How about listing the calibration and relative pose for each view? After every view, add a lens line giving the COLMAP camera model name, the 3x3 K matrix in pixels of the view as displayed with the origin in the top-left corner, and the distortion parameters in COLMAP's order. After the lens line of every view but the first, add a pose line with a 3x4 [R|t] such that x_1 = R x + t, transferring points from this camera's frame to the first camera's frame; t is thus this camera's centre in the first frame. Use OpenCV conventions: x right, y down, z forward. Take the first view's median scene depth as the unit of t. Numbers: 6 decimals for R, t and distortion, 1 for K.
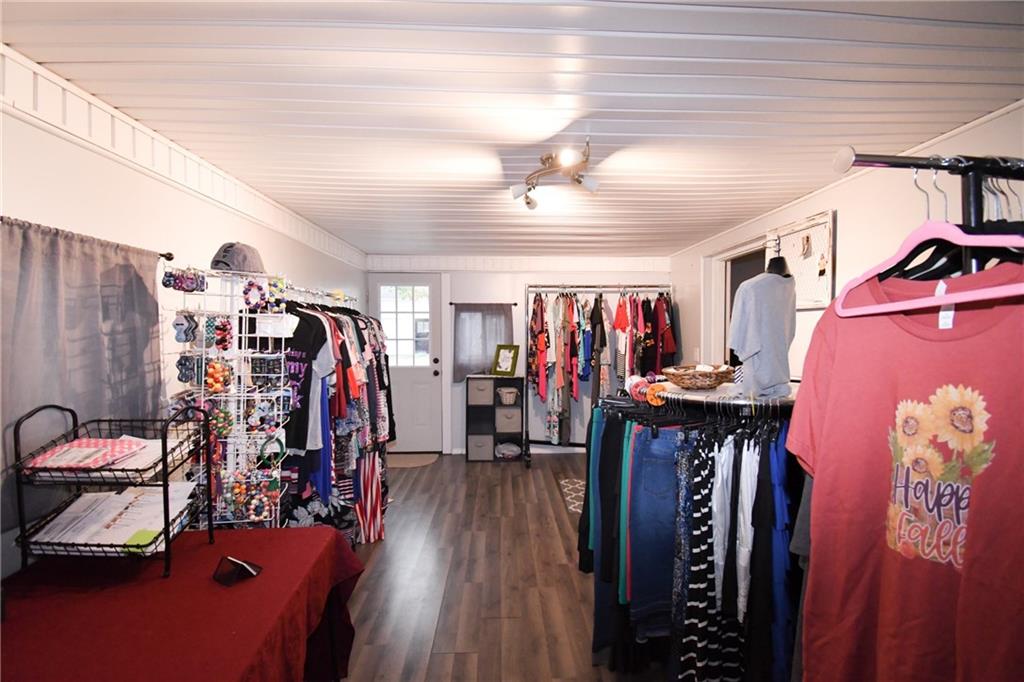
lens RADIAL K [[455.0, 0, 514.6], [0, 455.0, 338.4], [0, 0, 1]] dist [-0.000675, -0.005531]
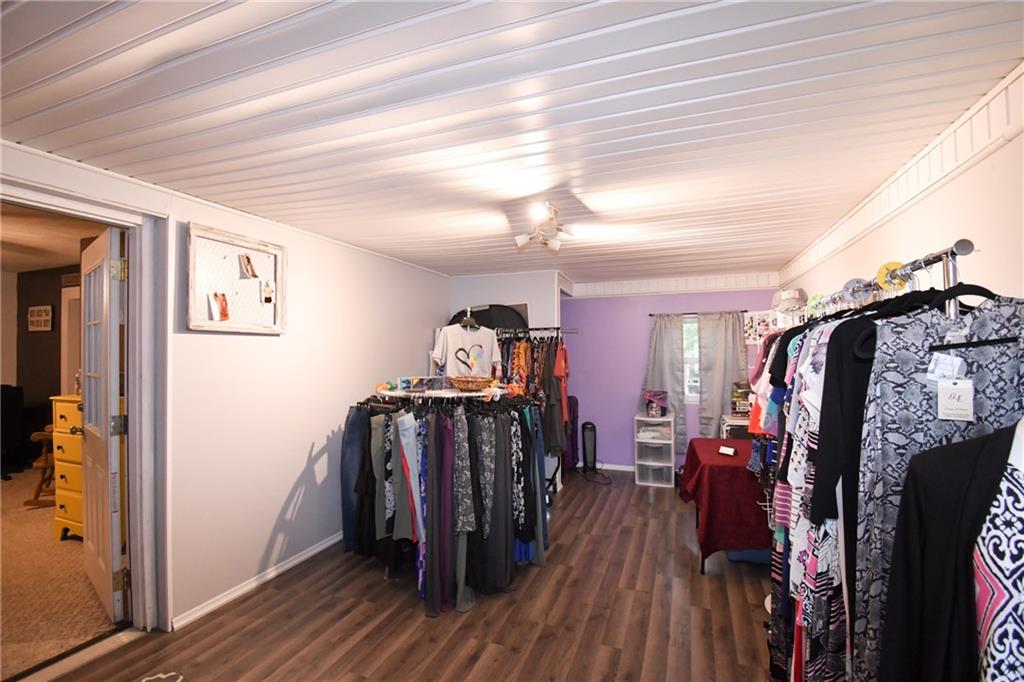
lens RADIAL K [[455.0, 0, 512.6], [0, 455.0, 341.7], [0, 0, 1]] dist [-0.000675, -0.005531]
pose [[-0.921460, 0.016062, 0.388140, -0.238019], [0.016326, 0.999863, -0.002617, -0.036207], [-0.388129, 0.003925, -0.921597, 1.709710]]
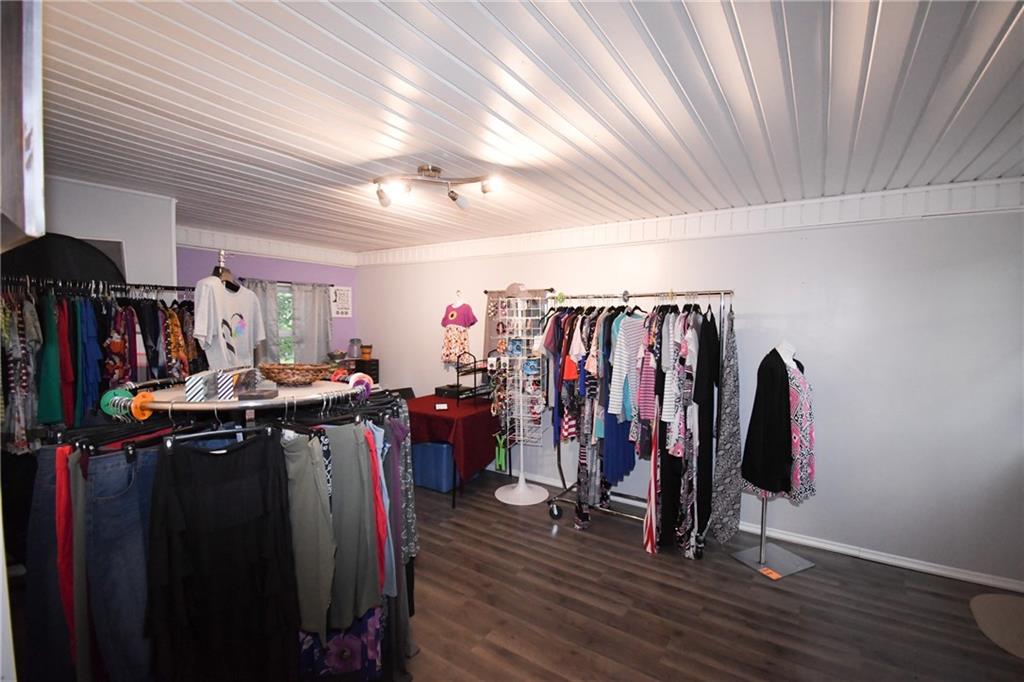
lens RADIAL K [[455.0, 0, 517.7], [0, 455.0, 342.6], [0, 0, 1]] dist [-0.000675, -0.005531]
pose [[-0.580409, 0.033162, -0.813650, 0.680154], [-0.027234, 0.997821, 0.060096, -0.042918], [0.813870, 0.057039, -0.578241, 1.442243]]
